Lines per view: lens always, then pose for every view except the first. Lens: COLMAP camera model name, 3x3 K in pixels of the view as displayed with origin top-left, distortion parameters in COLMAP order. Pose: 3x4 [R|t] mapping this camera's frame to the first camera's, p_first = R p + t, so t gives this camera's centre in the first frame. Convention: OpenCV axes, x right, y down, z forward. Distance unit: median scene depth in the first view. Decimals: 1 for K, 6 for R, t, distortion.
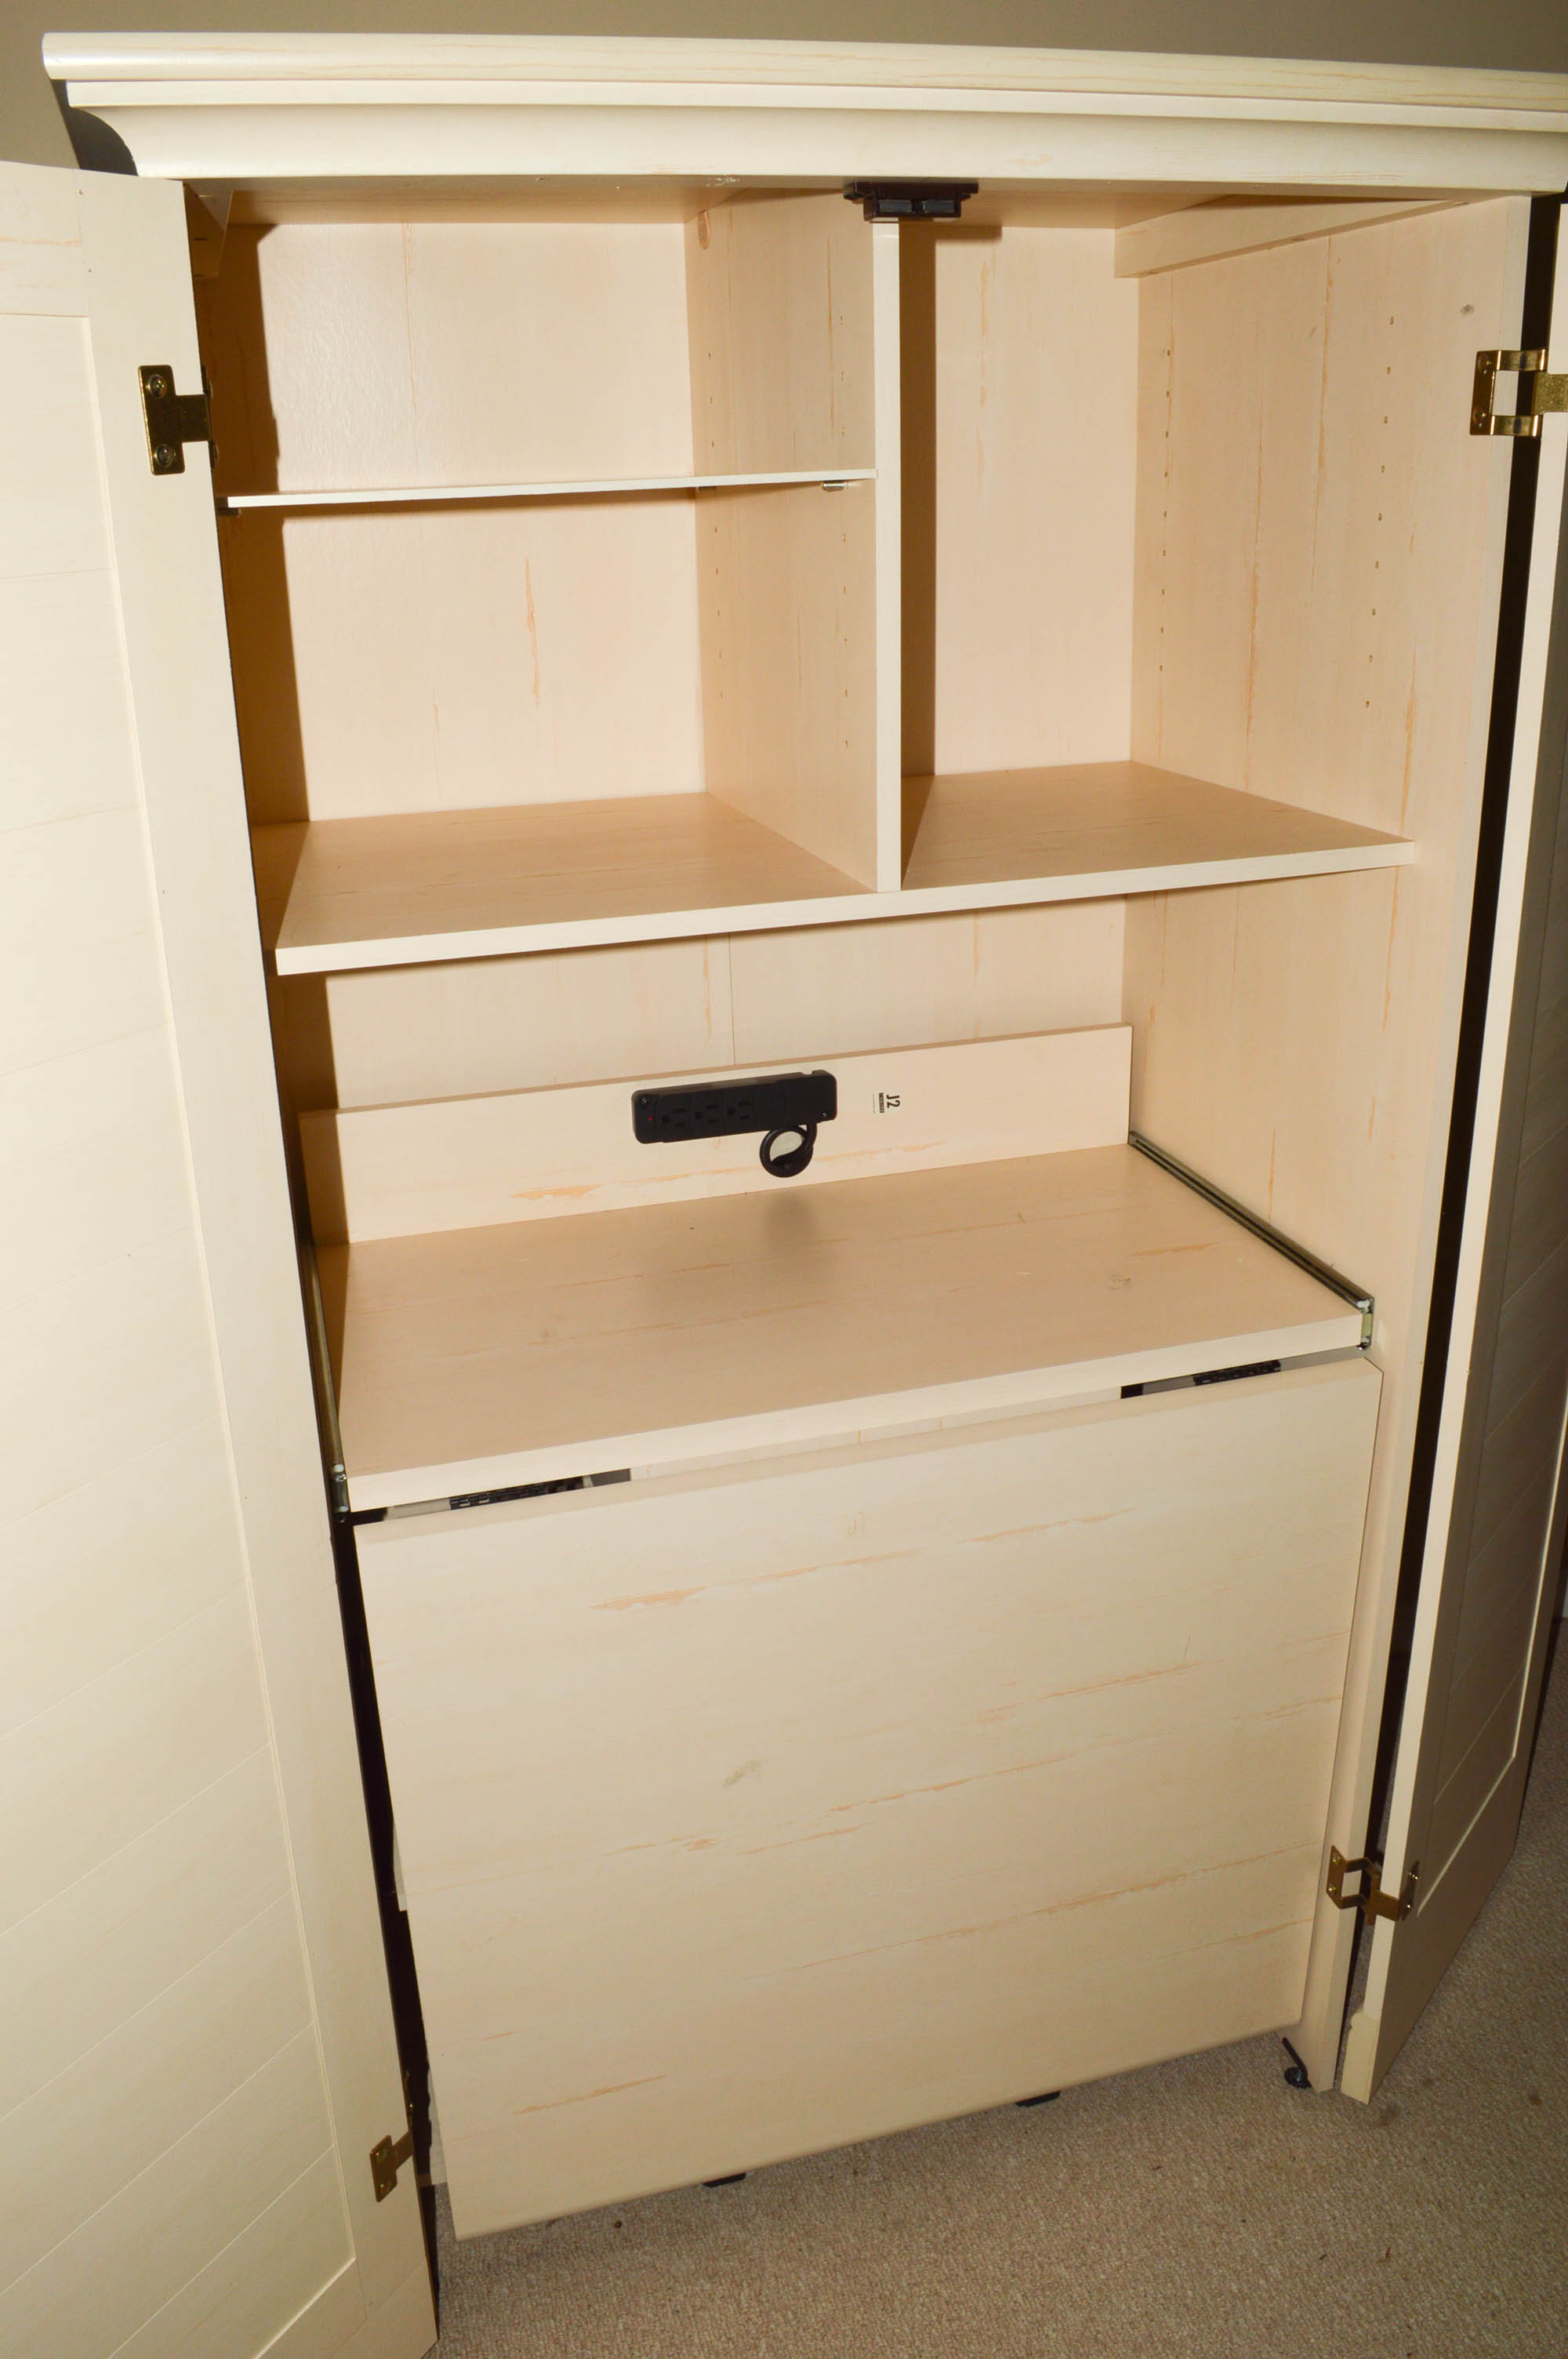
lens RADIAL K [[1900.9, 0, 770.1], [0, 1900.9, 1184.4], [0, 0, 1]] dist [-0.070268, 0.001852]
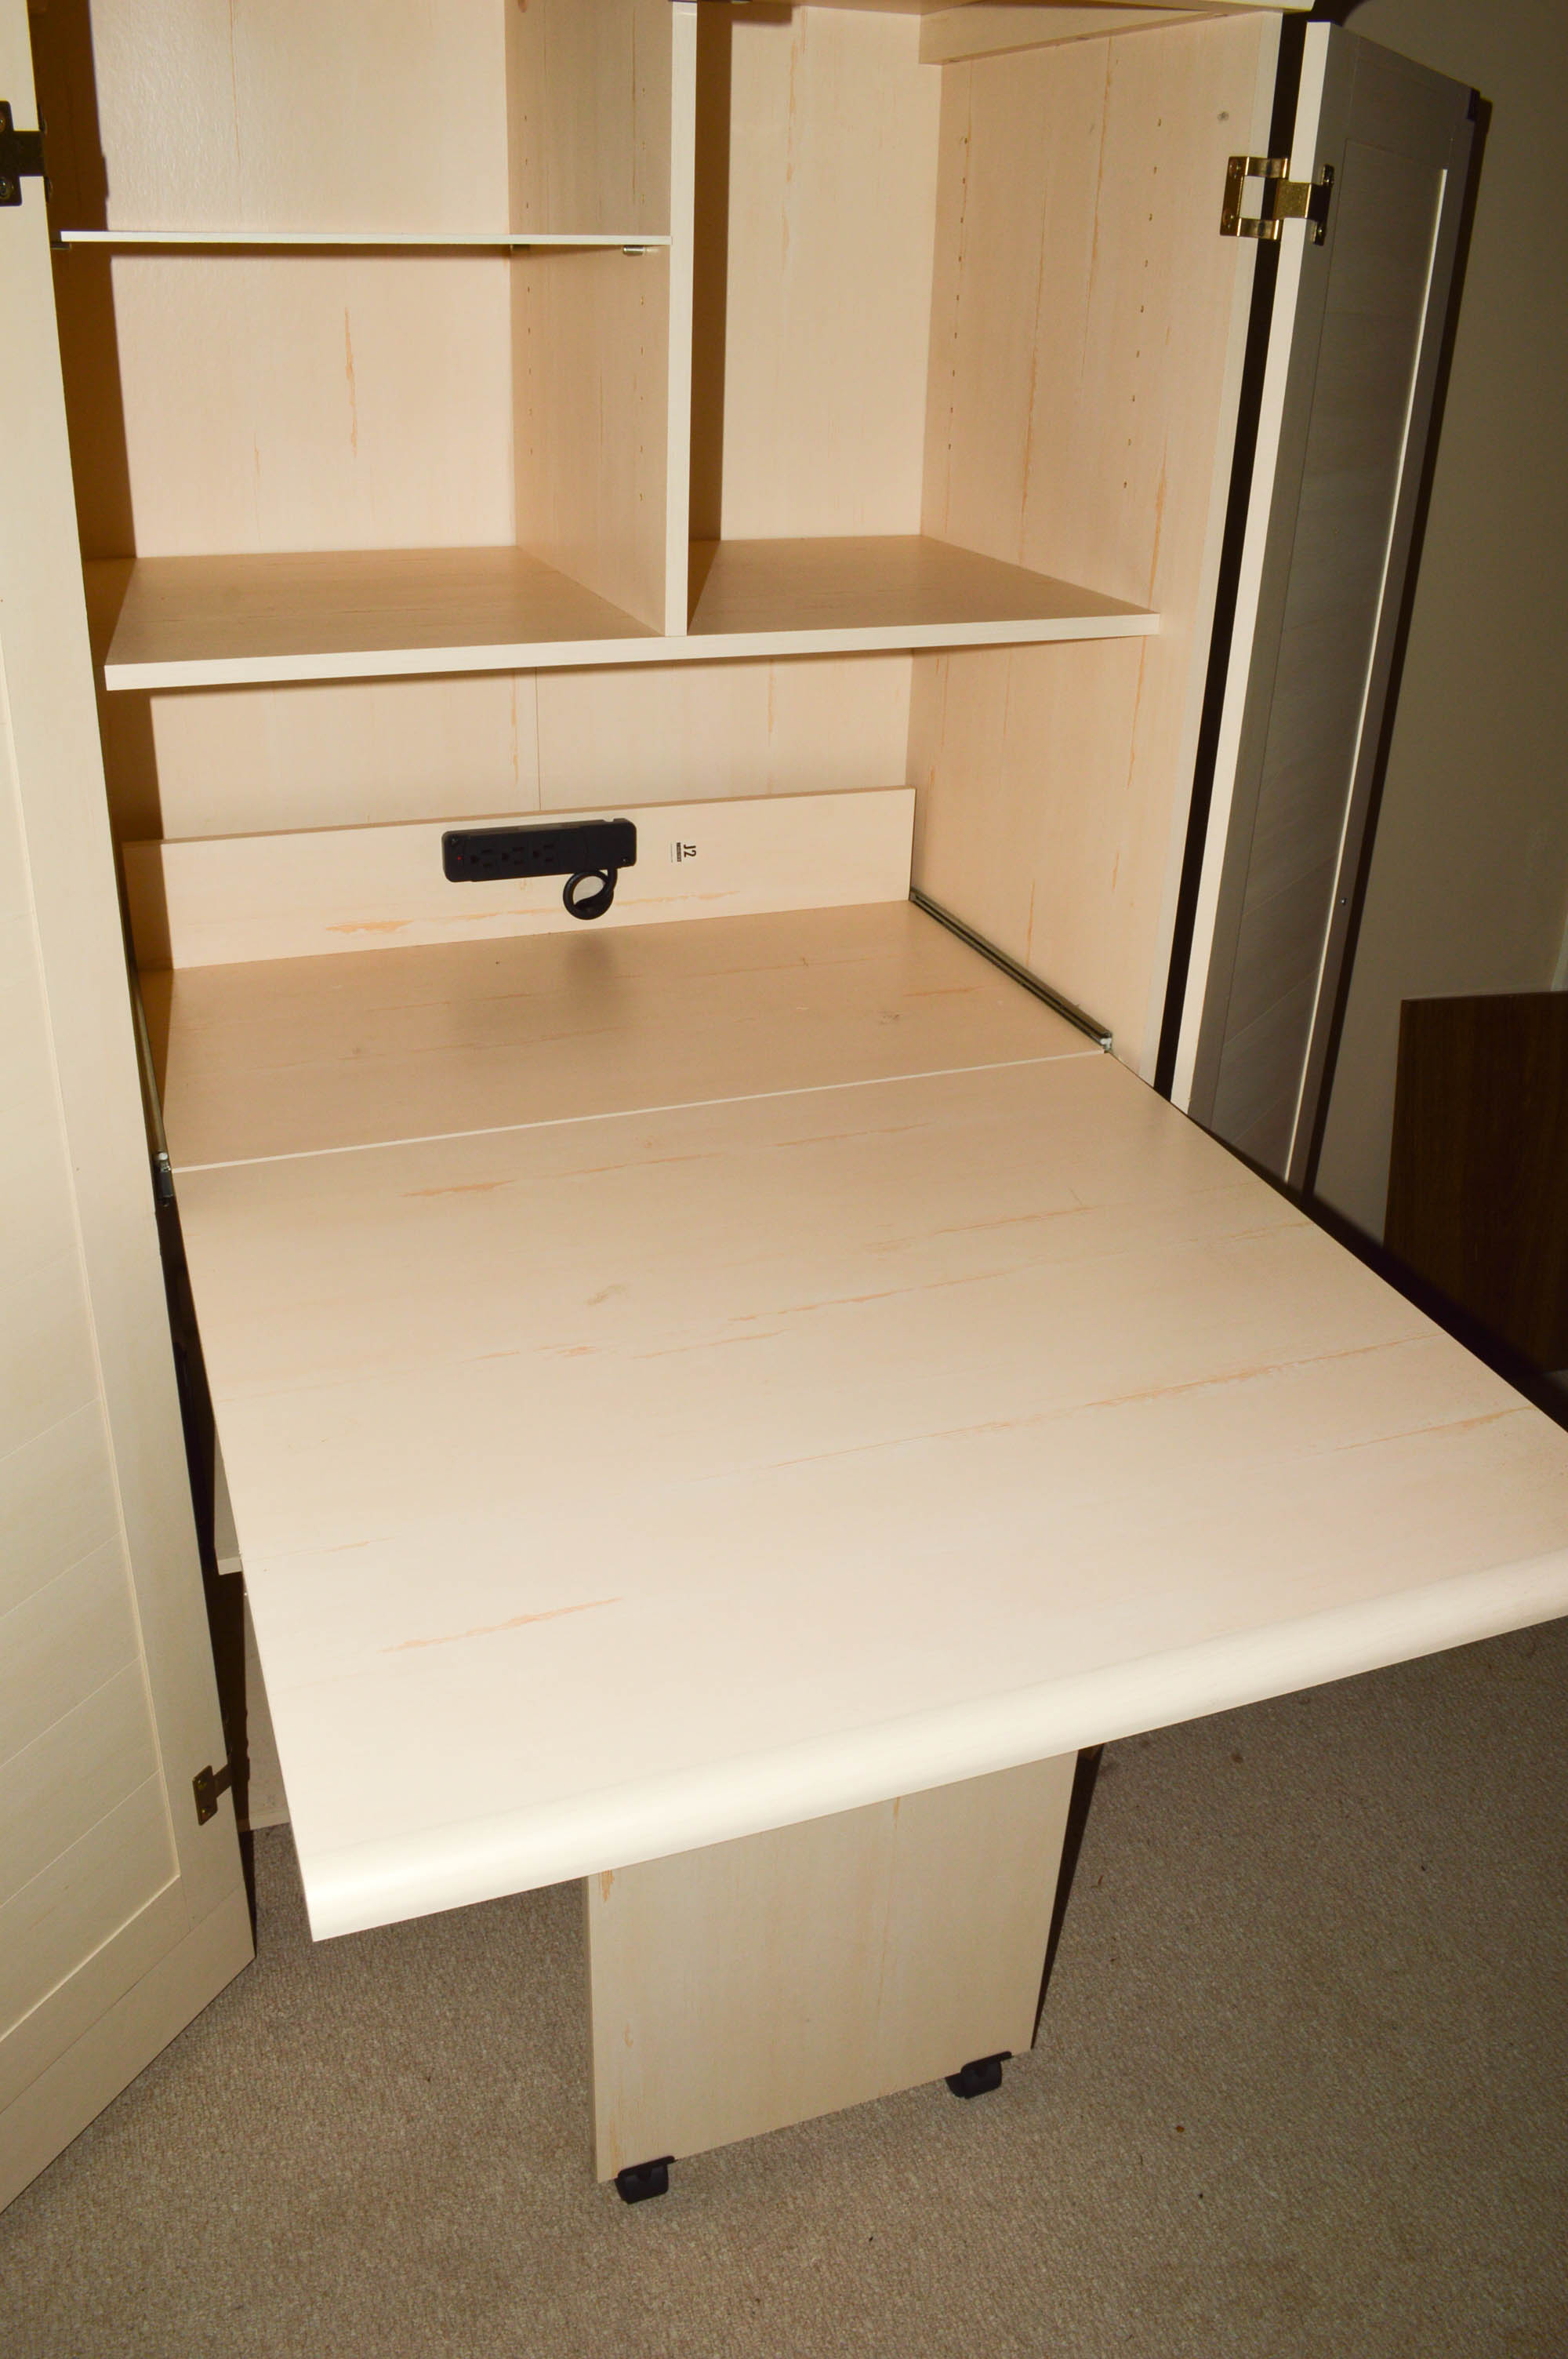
lens RADIAL K [[1900.9, 0, 770.1], [0, 1900.9, 1184.4], [0, 0, 1]] dist [-0.070268, 0.001852]
pose [[0.995624, 0.016975, 0.091896, 0.017800], [-0.026446, 0.994345, 0.102849, 0.037826], [-0.089631, -0.104829, 0.990443, -0.094755]]
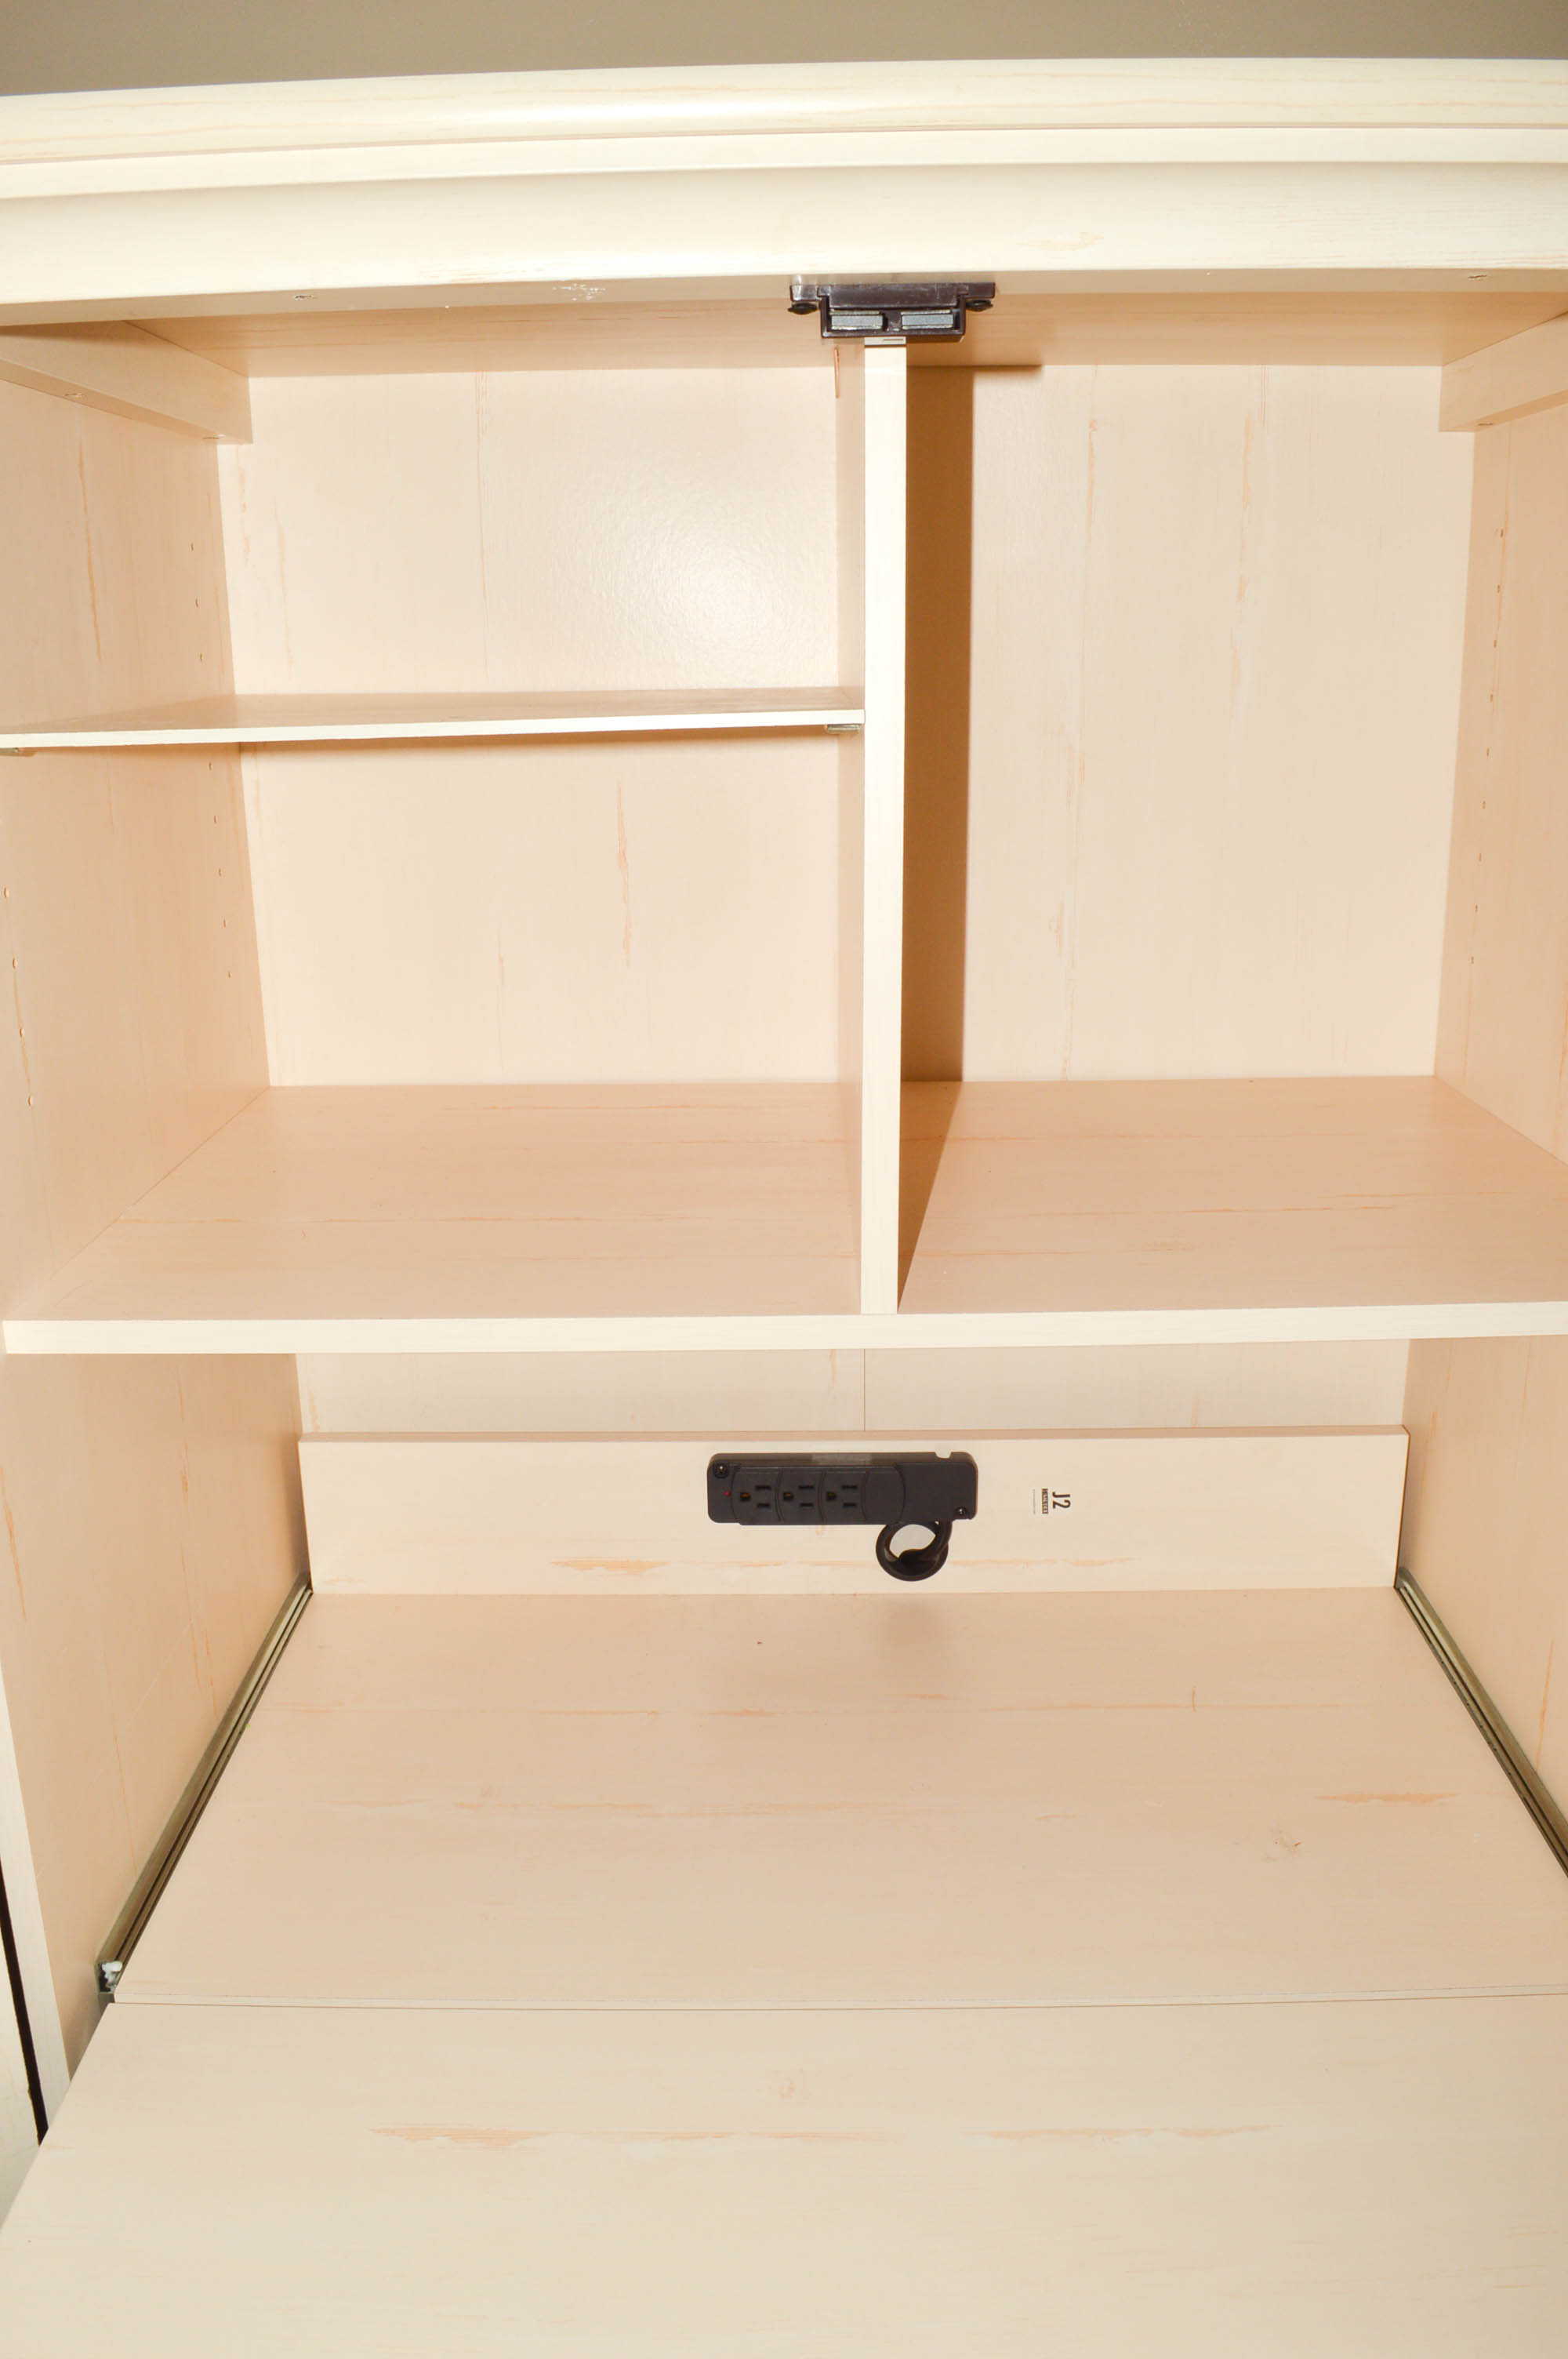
lens RADIAL K [[1900.9, 0, 770.1], [0, 1900.9, 1184.4], [0, 0, 1]] dist [-0.070268, 0.001852]
pose [[0.957728, 0.095824, -0.271245, 0.174164], [-0.115498, 0.991643, -0.057486, -0.133332], [0.263470, 0.086384, 0.960792, 0.280538]]
